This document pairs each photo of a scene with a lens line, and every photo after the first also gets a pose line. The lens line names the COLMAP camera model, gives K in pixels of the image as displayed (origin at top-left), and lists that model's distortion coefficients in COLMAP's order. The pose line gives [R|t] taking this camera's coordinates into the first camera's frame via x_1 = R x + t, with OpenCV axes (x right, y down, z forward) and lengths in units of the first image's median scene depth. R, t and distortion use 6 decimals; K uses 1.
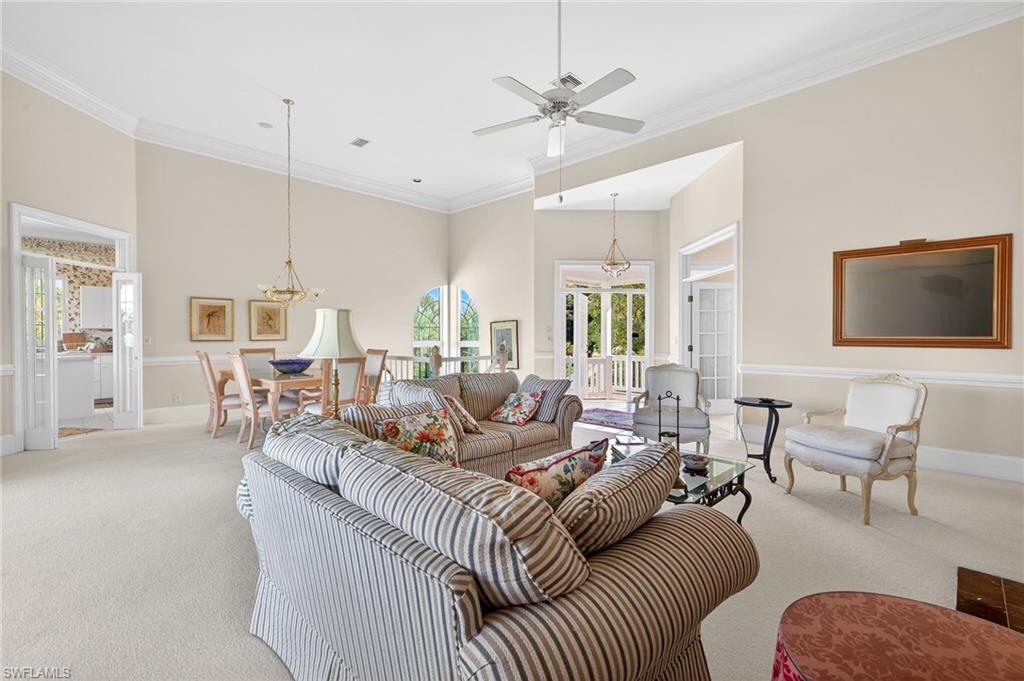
lens RADIAL K [[443.2, 0, 511.2], [0, 443.2, 344.0], [0, 0, 1]] dist [0.004729, 0.000090]
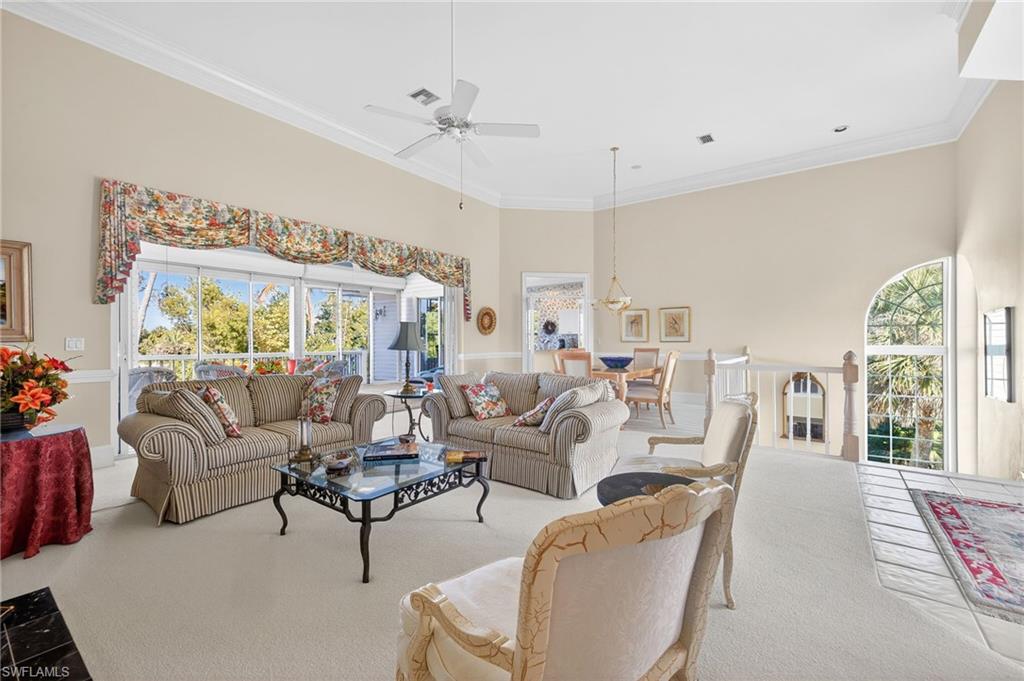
lens RADIAL K [[443.2, 0, 513.0], [0, 443.2, 335.6], [0, 0, 1]] dist [0.004729, 0.000090]
pose [[0.110789, -0.005495, -0.993829, 0.597289], [-0.024173, 0.999674, -0.008222, -0.005747], [0.993550, 0.024934, 0.110620, 0.502600]]
